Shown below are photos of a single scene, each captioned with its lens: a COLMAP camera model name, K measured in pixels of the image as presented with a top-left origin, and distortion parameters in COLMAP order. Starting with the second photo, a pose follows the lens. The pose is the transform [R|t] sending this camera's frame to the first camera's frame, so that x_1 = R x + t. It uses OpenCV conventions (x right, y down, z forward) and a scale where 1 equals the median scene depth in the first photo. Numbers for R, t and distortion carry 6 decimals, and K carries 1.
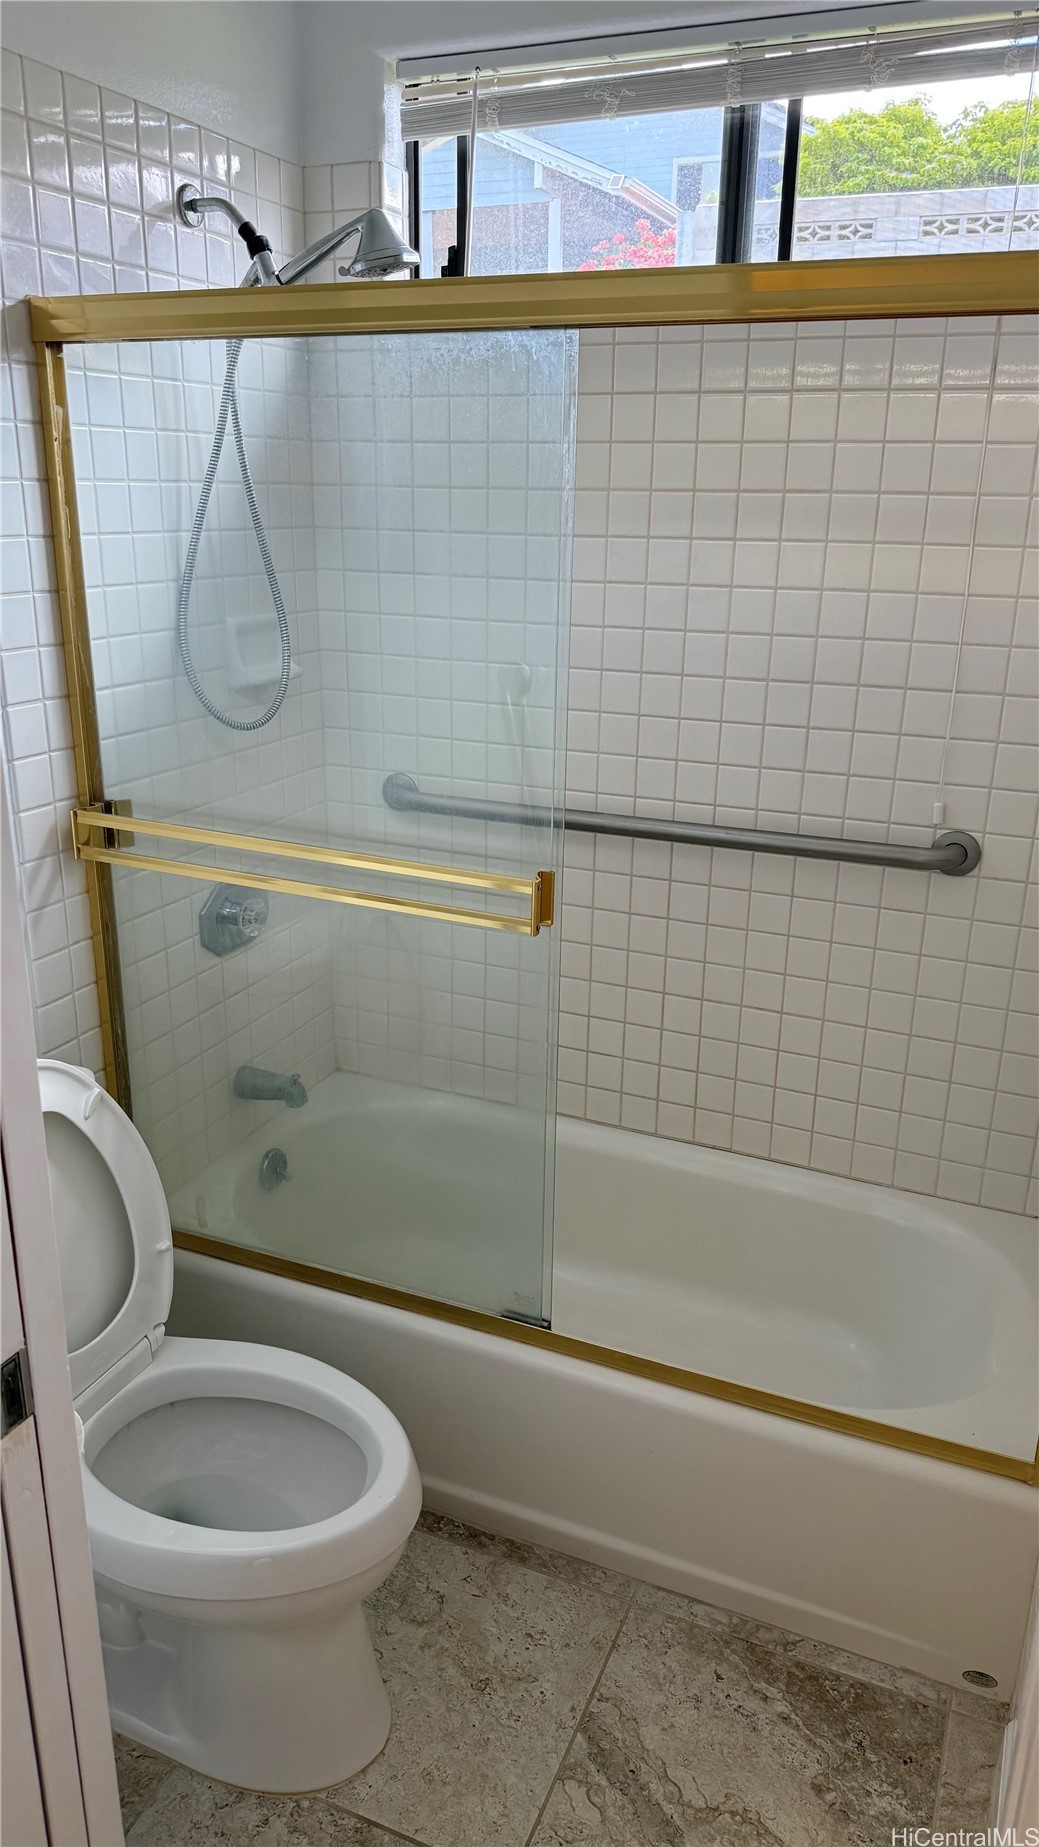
lens RADIAL K [[1283.5, 0, 506.4], [0, 1283.5, 969.9], [0, 0, 1]] dist [0.058751, -0.068045]
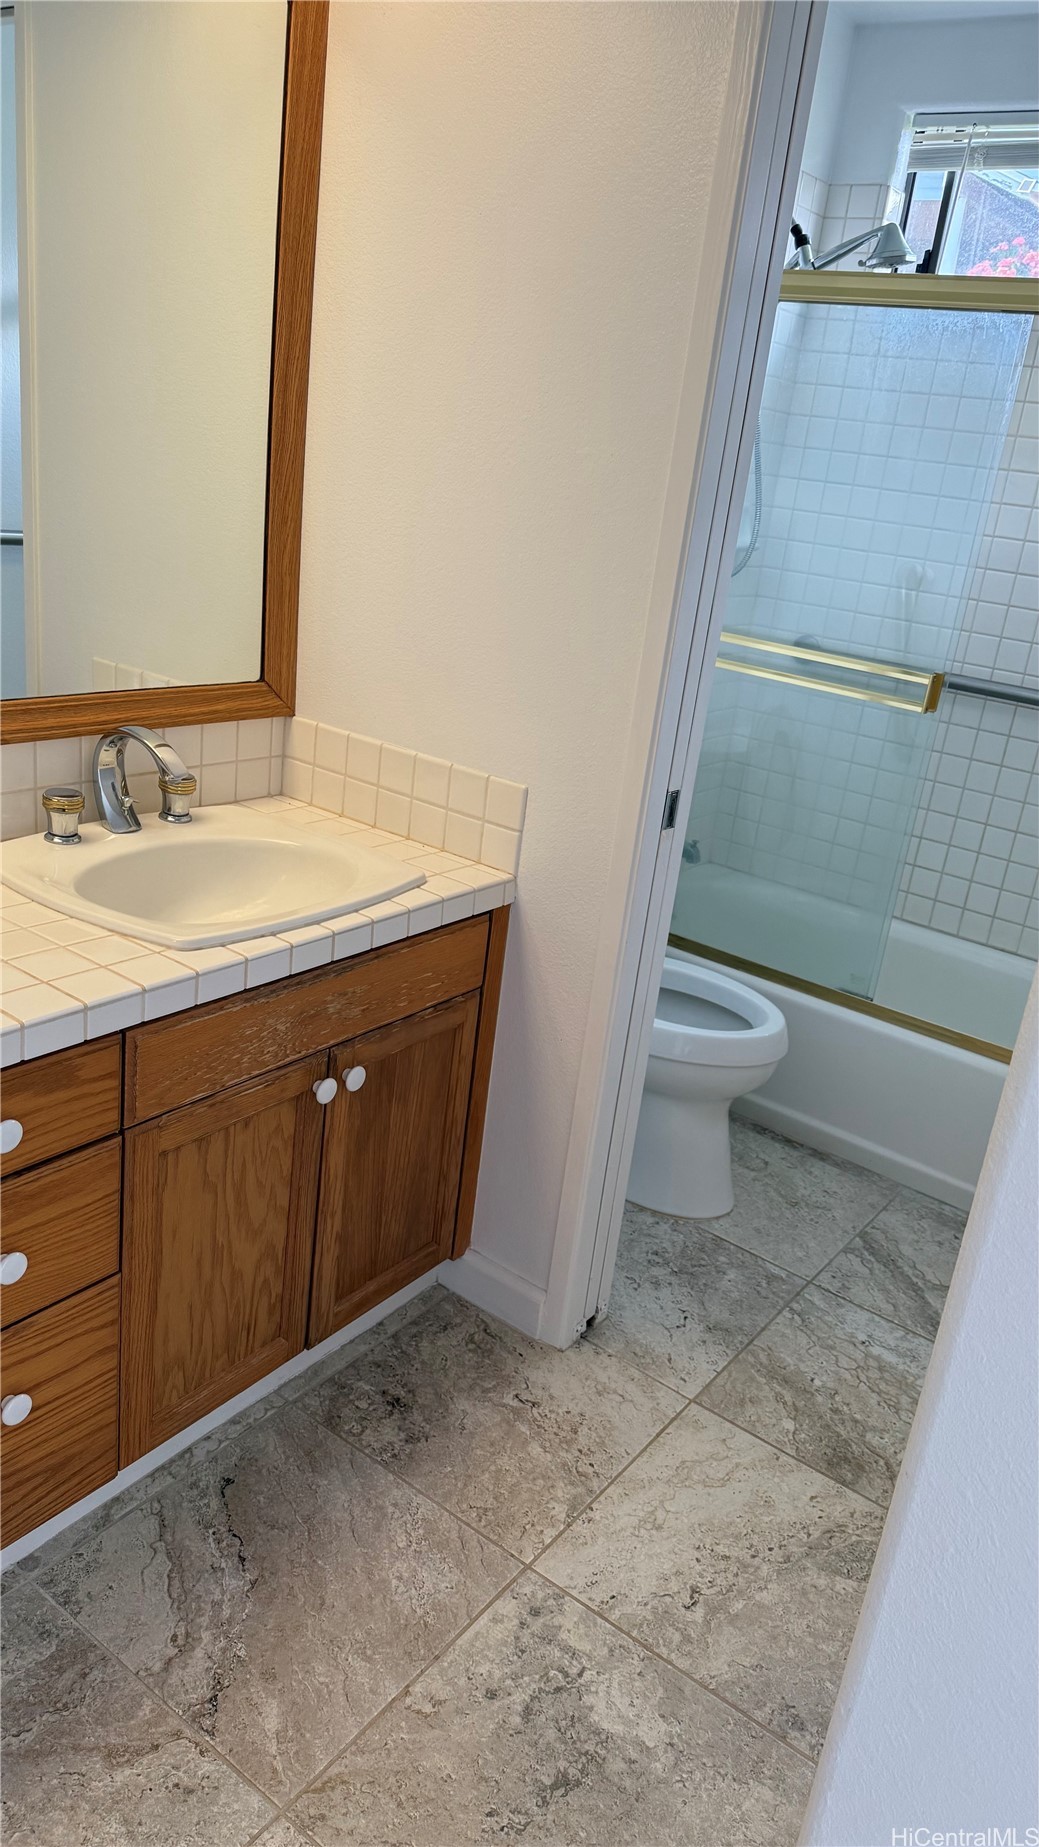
lens RADIAL K [[1283.5, 0, 519.5], [0, 1283.5, 931.9], [0, 0, 1]] dist [0.058751, -0.068045]
pose [[0.966769, 0.178350, -0.183161, -0.093170], [-0.180091, 0.983623, 0.007221, 0.247171], [0.181450, 0.026004, 0.983056, -0.462017]]
